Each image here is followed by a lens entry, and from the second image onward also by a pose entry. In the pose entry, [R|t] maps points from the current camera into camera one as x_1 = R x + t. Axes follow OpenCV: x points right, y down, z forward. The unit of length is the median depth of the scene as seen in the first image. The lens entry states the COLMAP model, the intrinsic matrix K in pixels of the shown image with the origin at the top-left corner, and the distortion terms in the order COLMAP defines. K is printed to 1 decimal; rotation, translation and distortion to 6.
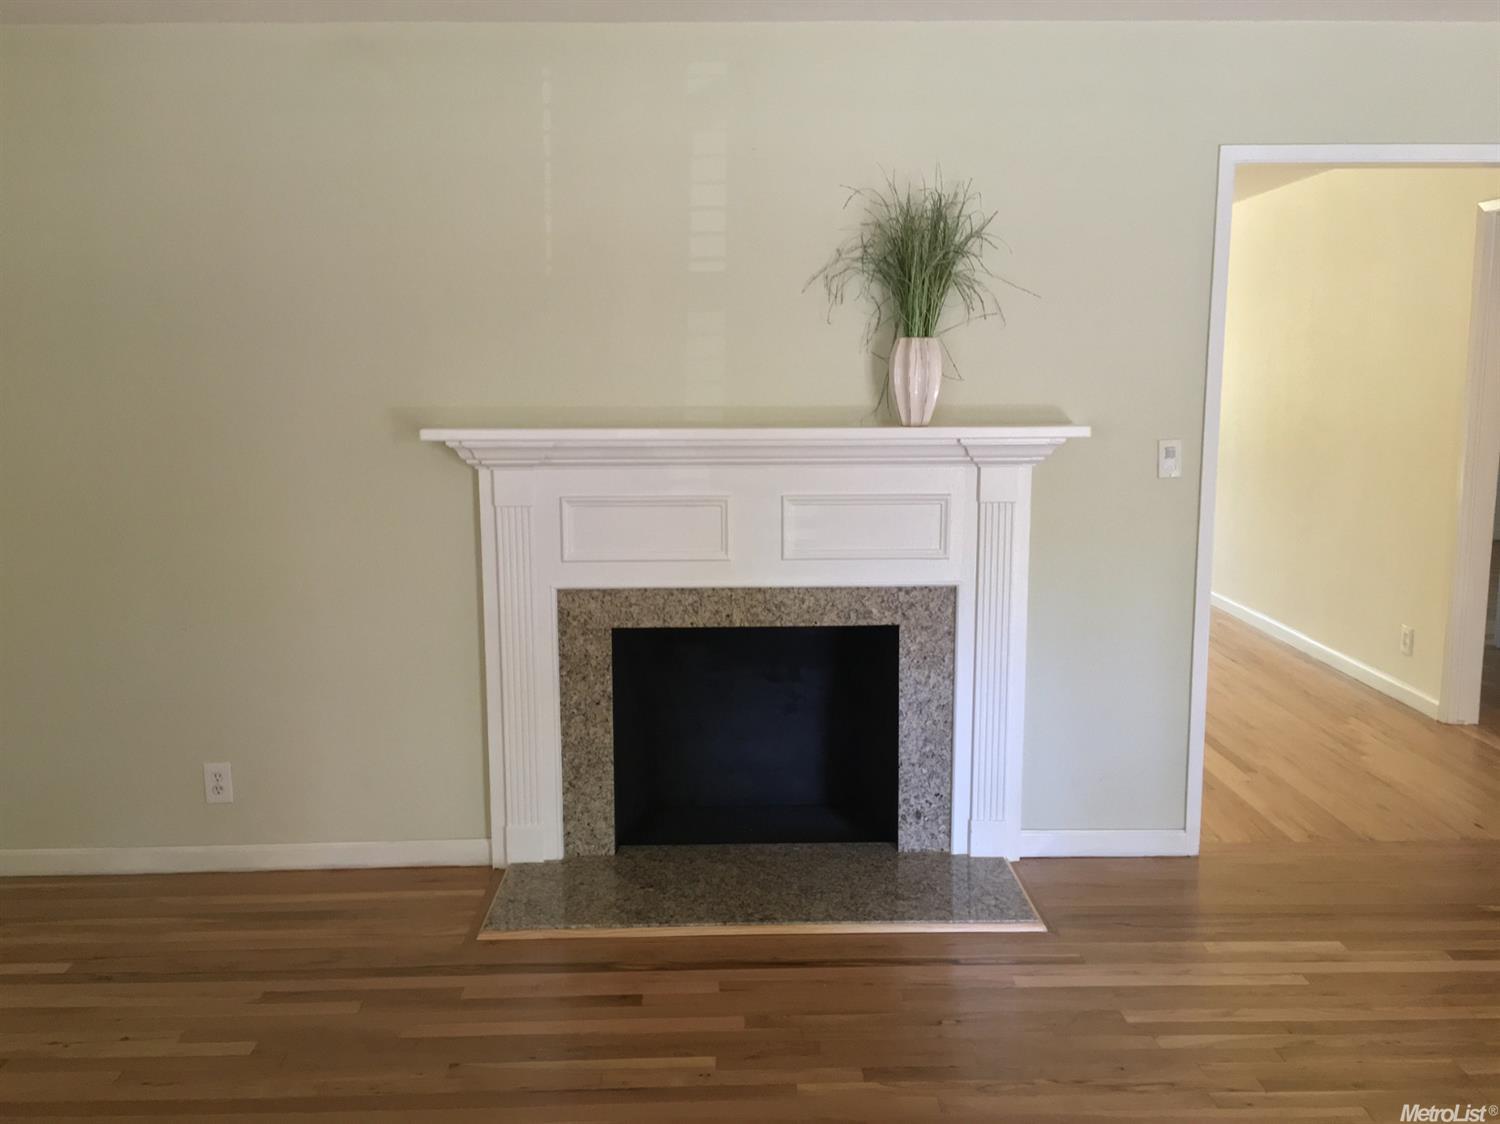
lens RADIAL K [[1277.4, 0, 750.1], [0, 1277.4, 560.7], [0, 0, 1]] dist [0.067133, -0.041803]
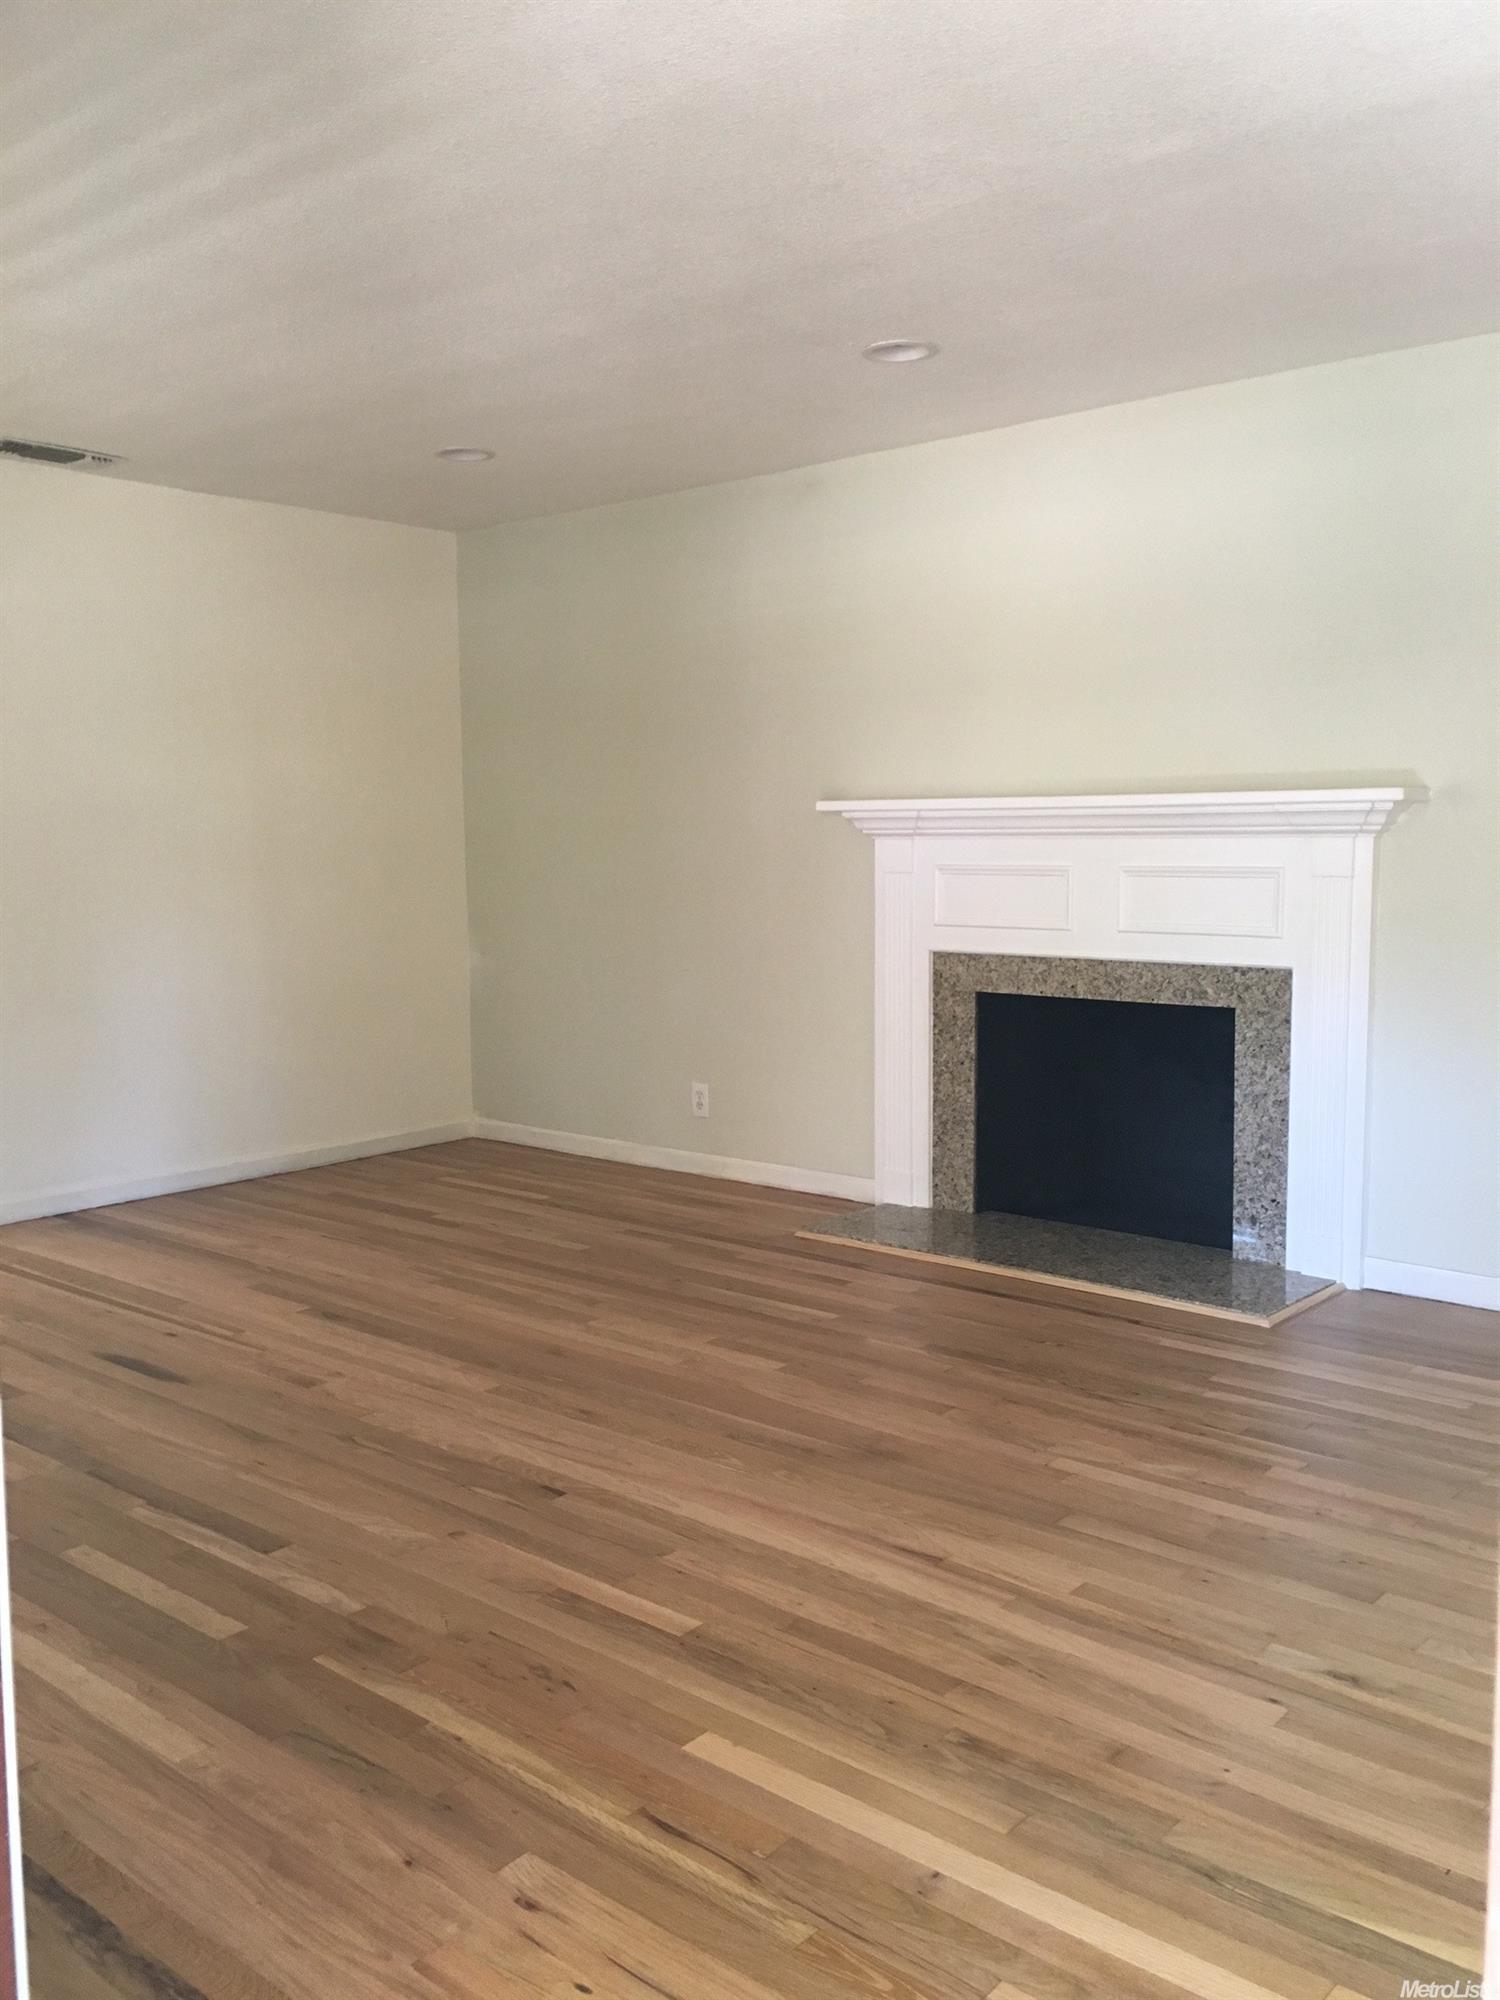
lens RADIAL K [[1703.1, 0, 752.5], [0, 1703.1, 991.2], [0, 0, 1]] dist [0.067133, -0.041803]
pose [[0.742171, 0.060948, -0.667434, 0.690414], [-0.101155, 0.994635, -0.021654, 0.100899], [0.662533, 0.083585, 0.744354, -0.166557]]
